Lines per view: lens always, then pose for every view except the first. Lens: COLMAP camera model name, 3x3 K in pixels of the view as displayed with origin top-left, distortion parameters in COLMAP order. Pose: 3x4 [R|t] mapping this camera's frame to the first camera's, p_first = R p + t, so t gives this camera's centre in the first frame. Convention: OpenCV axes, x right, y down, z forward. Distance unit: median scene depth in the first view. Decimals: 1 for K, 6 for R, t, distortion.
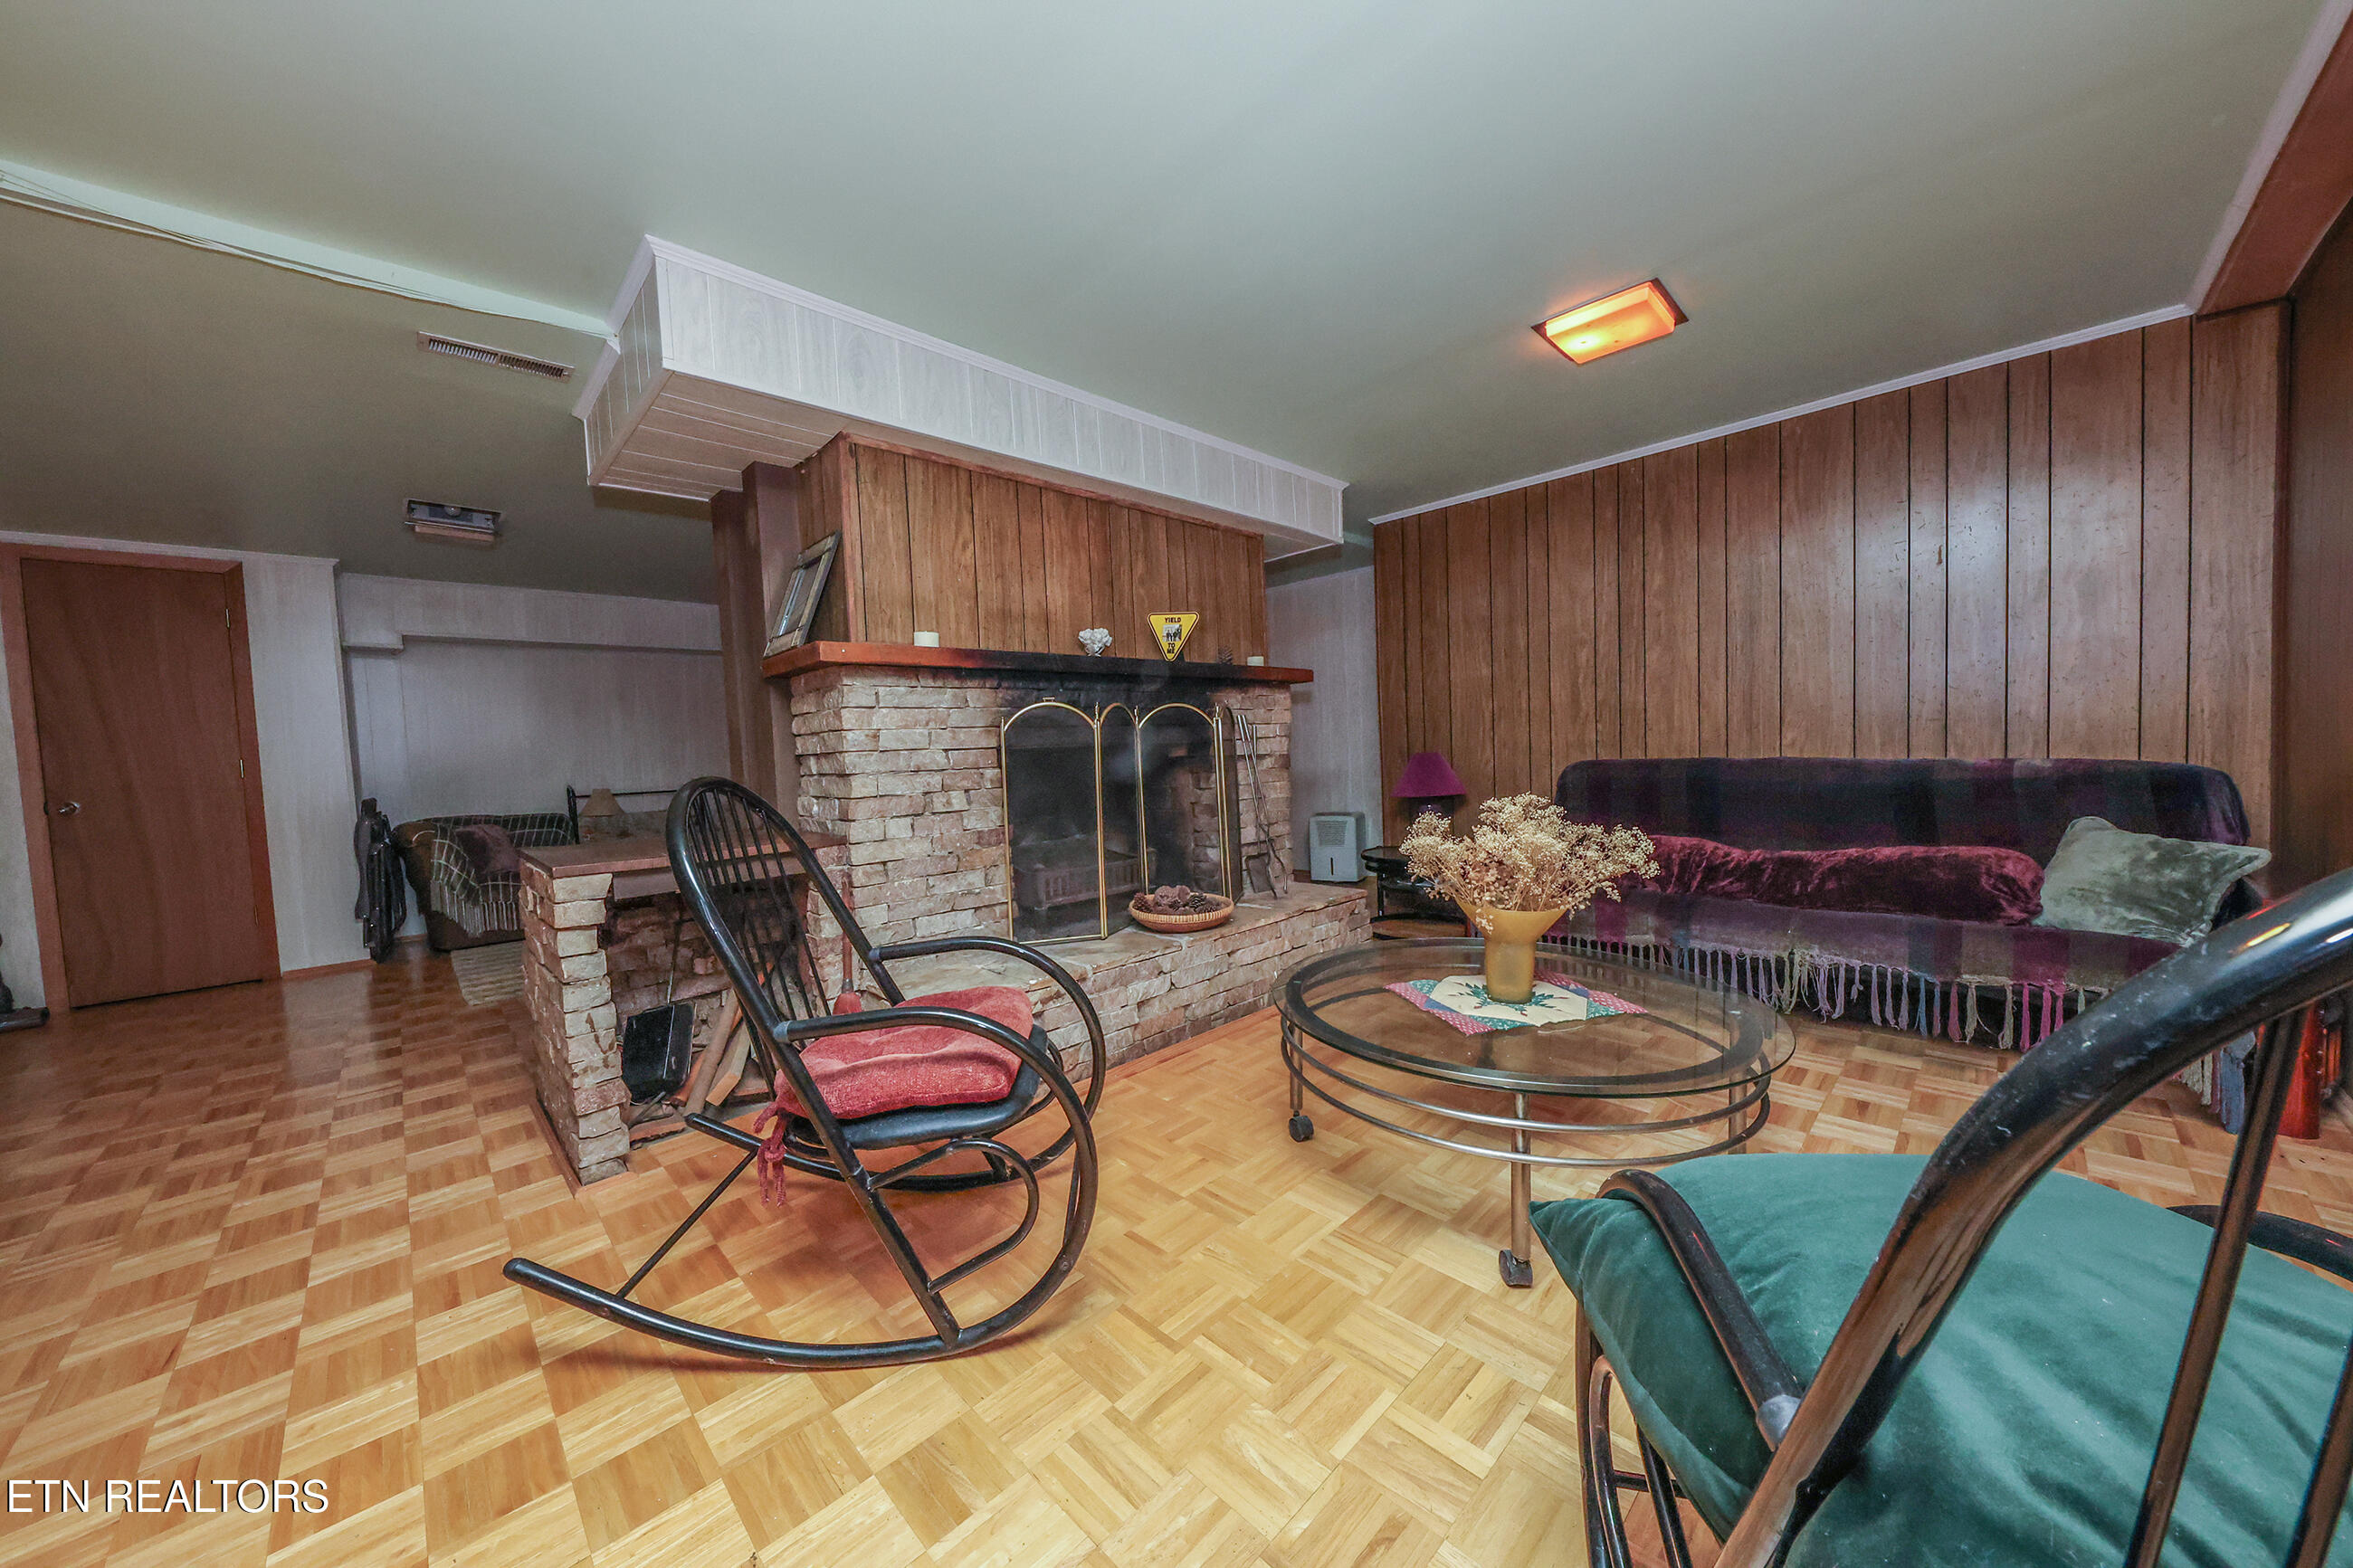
lens RADIAL K [[796.8, 0, 1170.1], [0, 796.8, 775.9], [0, 0, 1]] dist [0.013443, 0.000137]
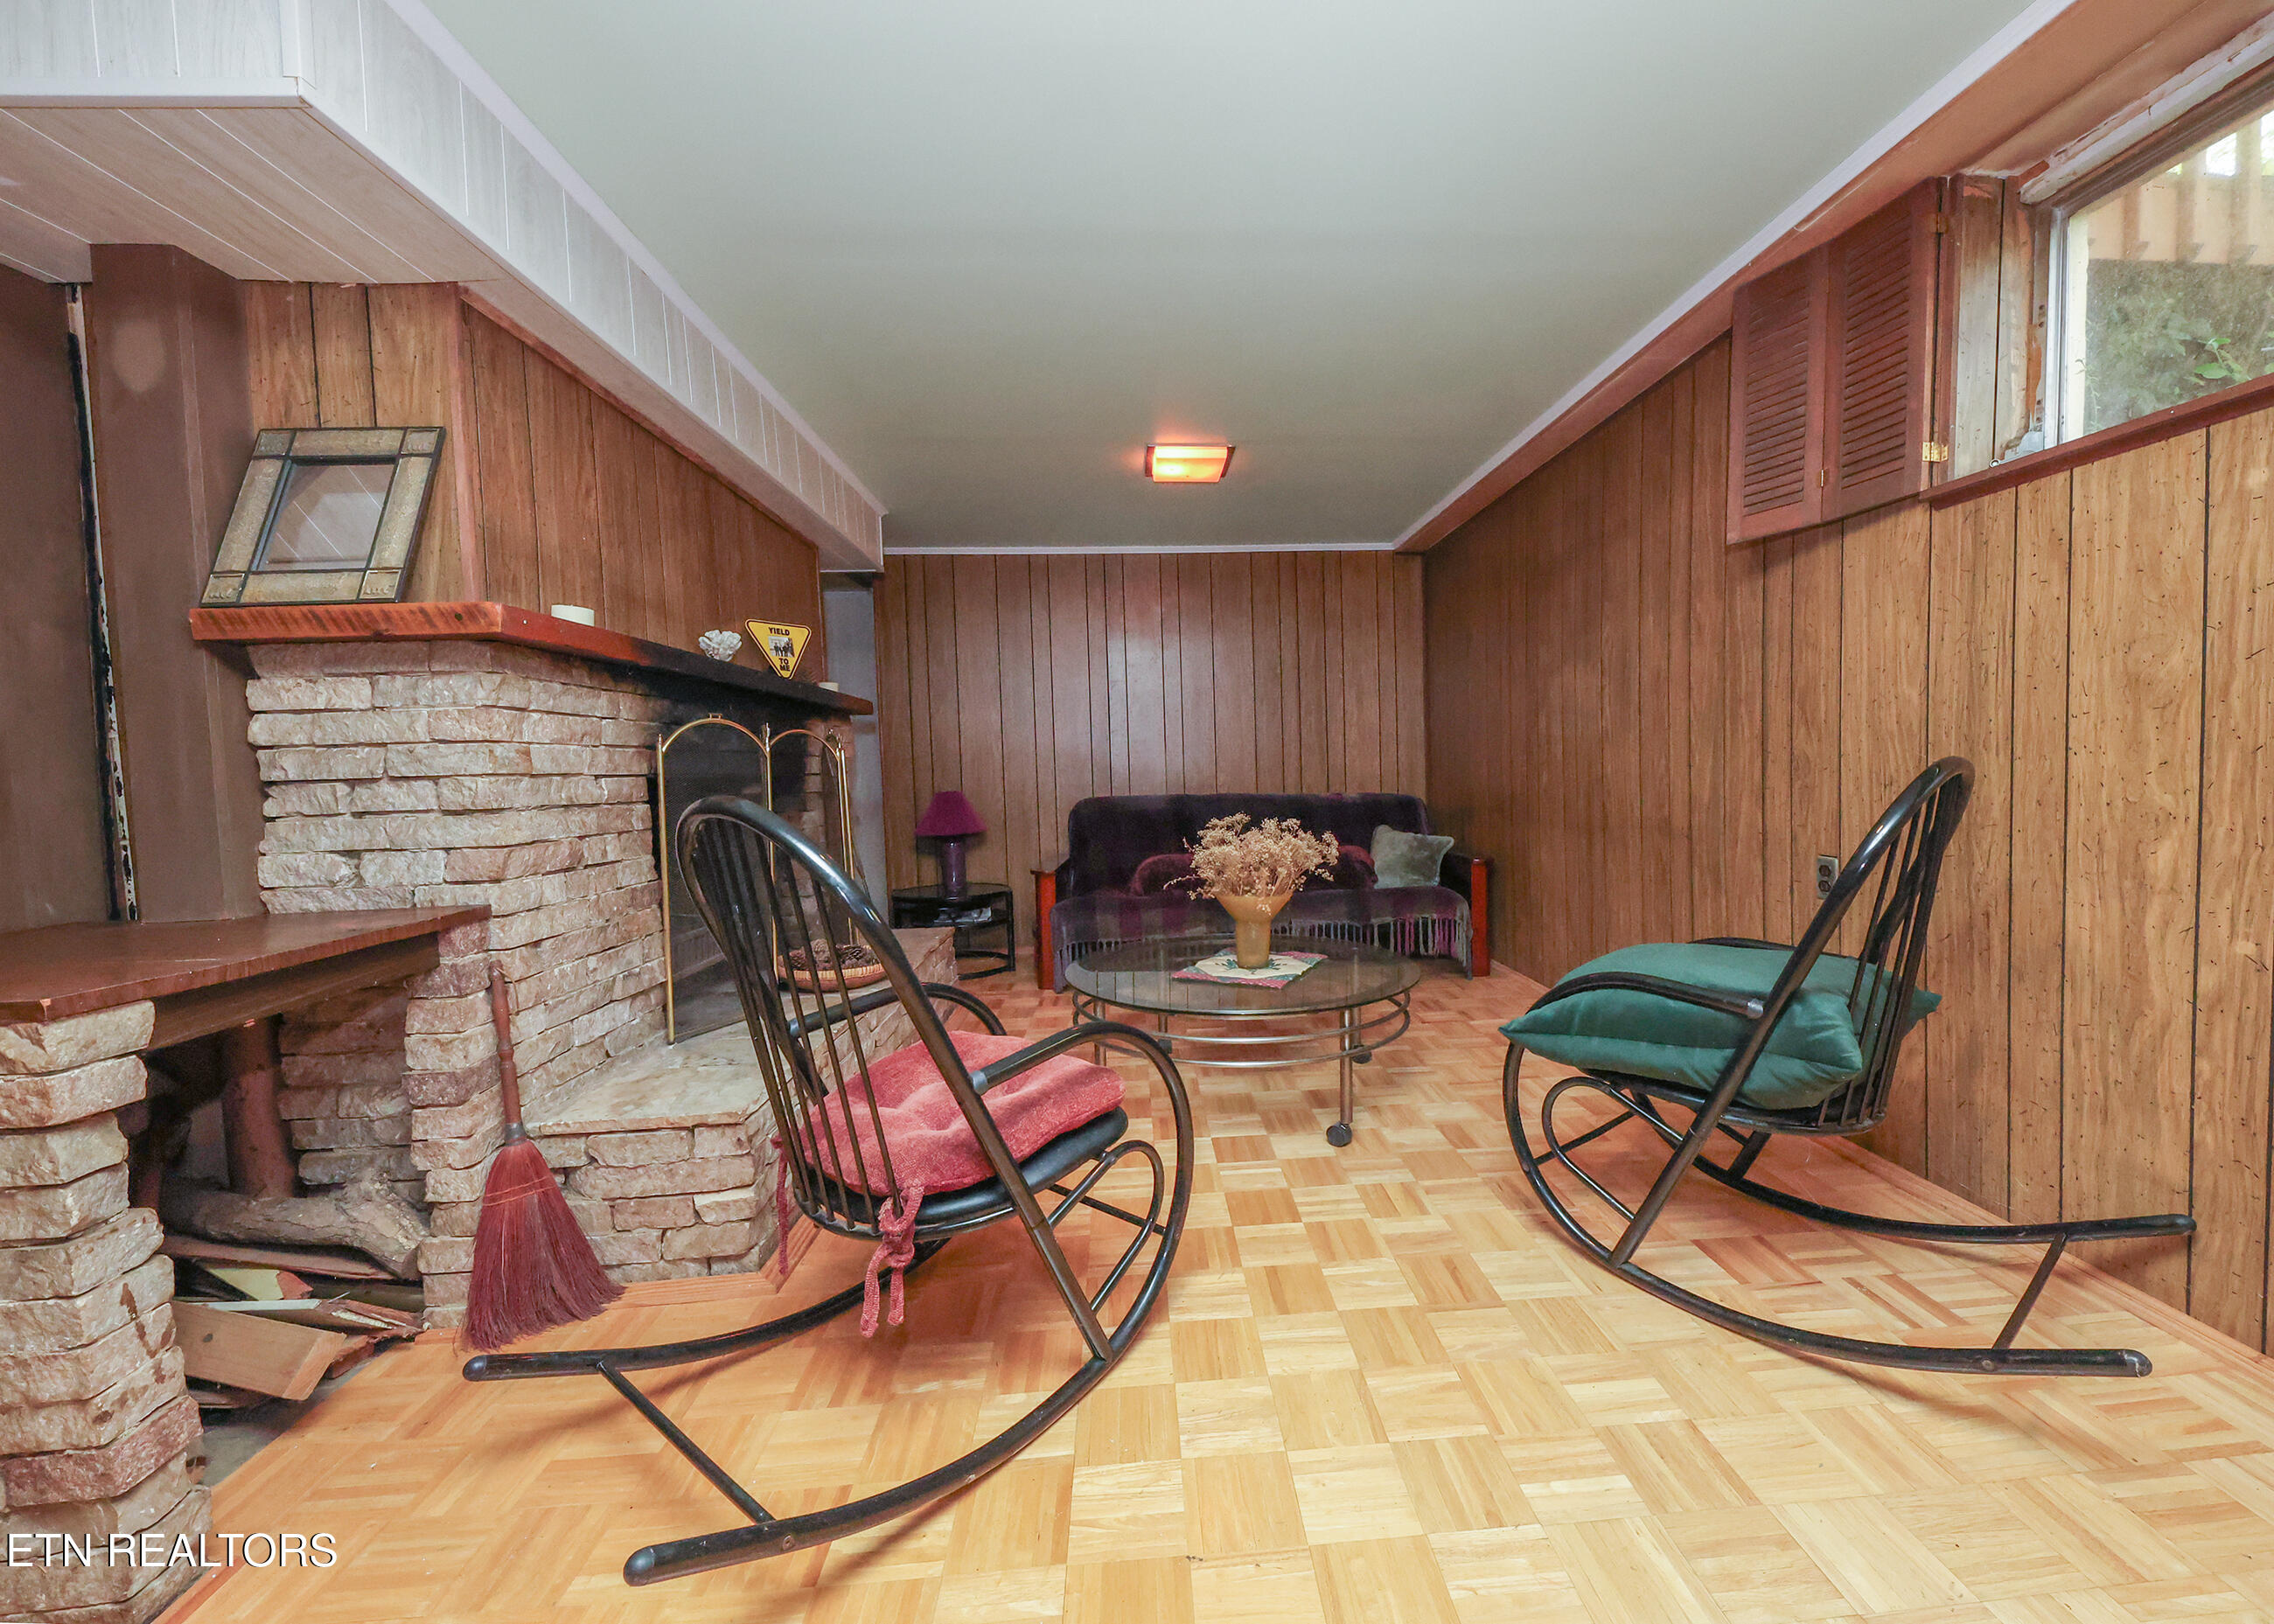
lens RADIAL K [[866.3, 0, 1149.7], [0, 866.3, 811.2], [0, 0, 1]] dist [-0.002362, -0.000846]
pose [[0.656040, -0.012015, 0.754630, -0.548082], [0.026682, 0.999617, -0.007281, 0.017319], [-0.754254, 0.024911, 0.656110, 0.126168]]
